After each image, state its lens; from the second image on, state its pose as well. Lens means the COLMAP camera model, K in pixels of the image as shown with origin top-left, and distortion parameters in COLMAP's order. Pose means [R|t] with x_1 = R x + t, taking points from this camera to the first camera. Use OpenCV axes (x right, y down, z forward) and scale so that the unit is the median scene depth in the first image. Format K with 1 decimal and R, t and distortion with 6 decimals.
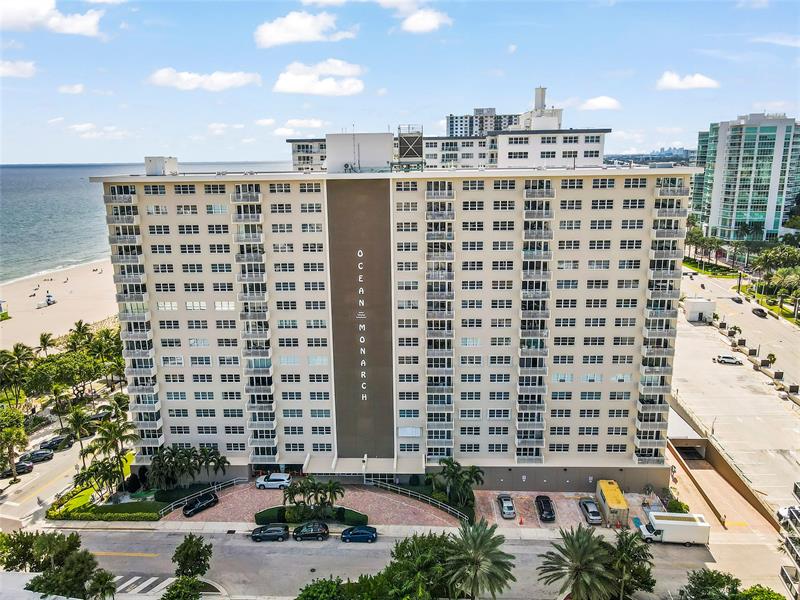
lens RADIAL K [[601.0, 0, 400.0], [0, 601.0, 300.0], [0, 0, 1]] dist [0.003281, 0.003483]
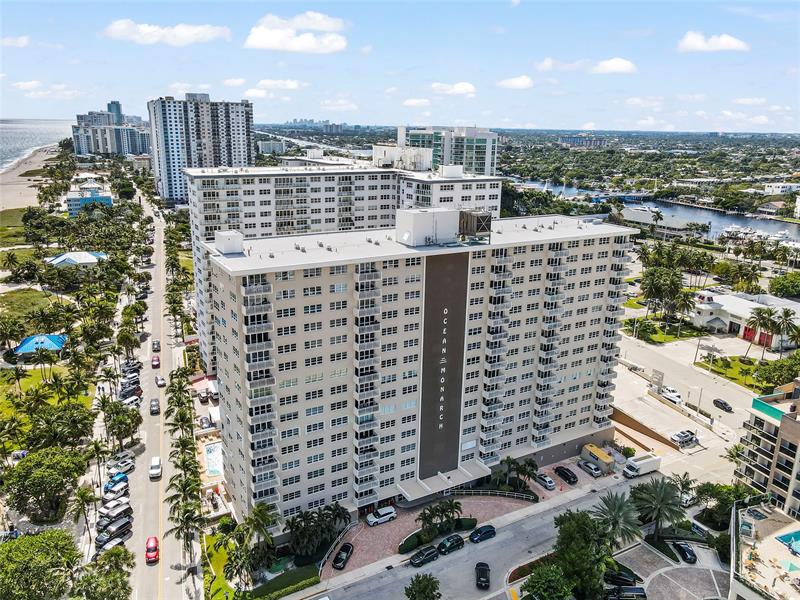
lens RADIAL K [[601.0, 0, 400.0], [0, 601.0, 300.0], [0, 0, 1]] dist [0.003281, 0.003483]
pose [[0.845847, -0.116012, 0.520657, -0.747499], [0.090553, 0.993125, 0.074177, -0.191857], [-0.525683, -0.015595, 0.850538, 0.019360]]
